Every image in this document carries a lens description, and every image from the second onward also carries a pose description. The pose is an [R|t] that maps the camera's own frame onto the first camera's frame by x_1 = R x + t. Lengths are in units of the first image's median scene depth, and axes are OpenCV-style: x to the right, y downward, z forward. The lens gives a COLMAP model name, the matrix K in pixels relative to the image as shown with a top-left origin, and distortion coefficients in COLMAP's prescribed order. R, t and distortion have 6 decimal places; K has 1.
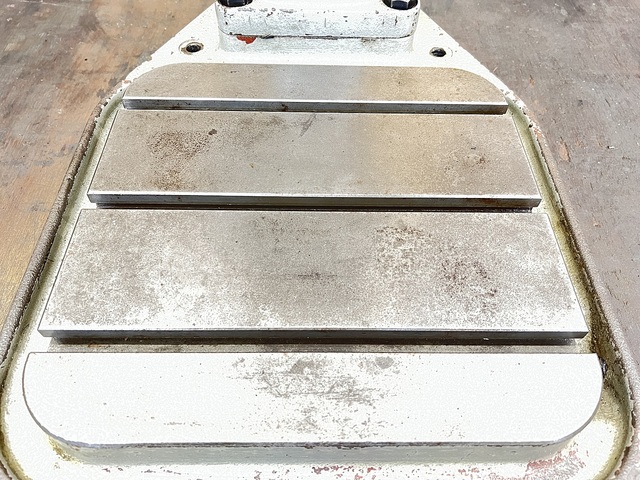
lens RADIAL K [[479.1, 0, 320.0], [0, 479.1, 240.0], [0, 0, 1]] dist [0.080319, -0.103771]
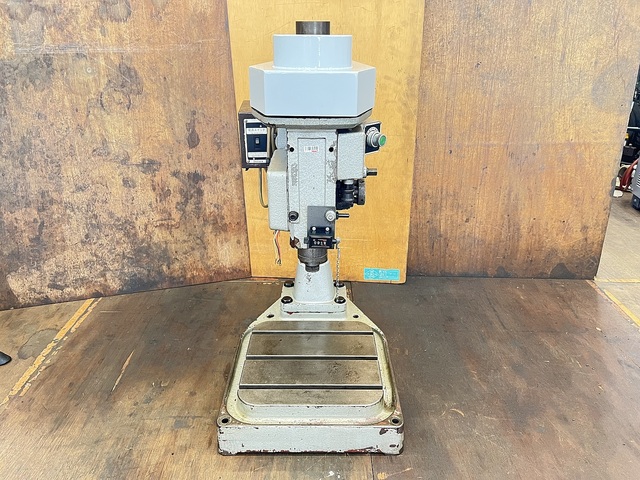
lens RADIAL K [[479.1, 0, 320.0], [0, 479.1, 240.0], [0, 0, 1]] dist [0.080319, -0.103771]
pose [[0.999678, -0.015325, -0.020234, 0.098152], [0.003023, 0.863367, -0.504568, 0.675978], [0.025202, 0.504344, 0.863135, -1.740224]]
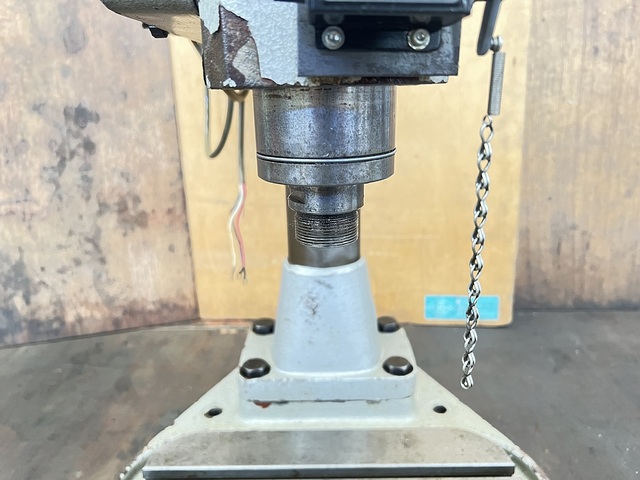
lens RADIAL K [[497.2, 0, 320.0], [0, 497.2, 240.0], [0, 0, 1]] dist [-0.009423, -0.002739]
pose [[0.999007, -0.037938, -0.023359, 0.018697], [0.016641, 0.804105, -0.594255, -0.040847], [0.041327, 0.593276, 0.803937, -0.125826]]
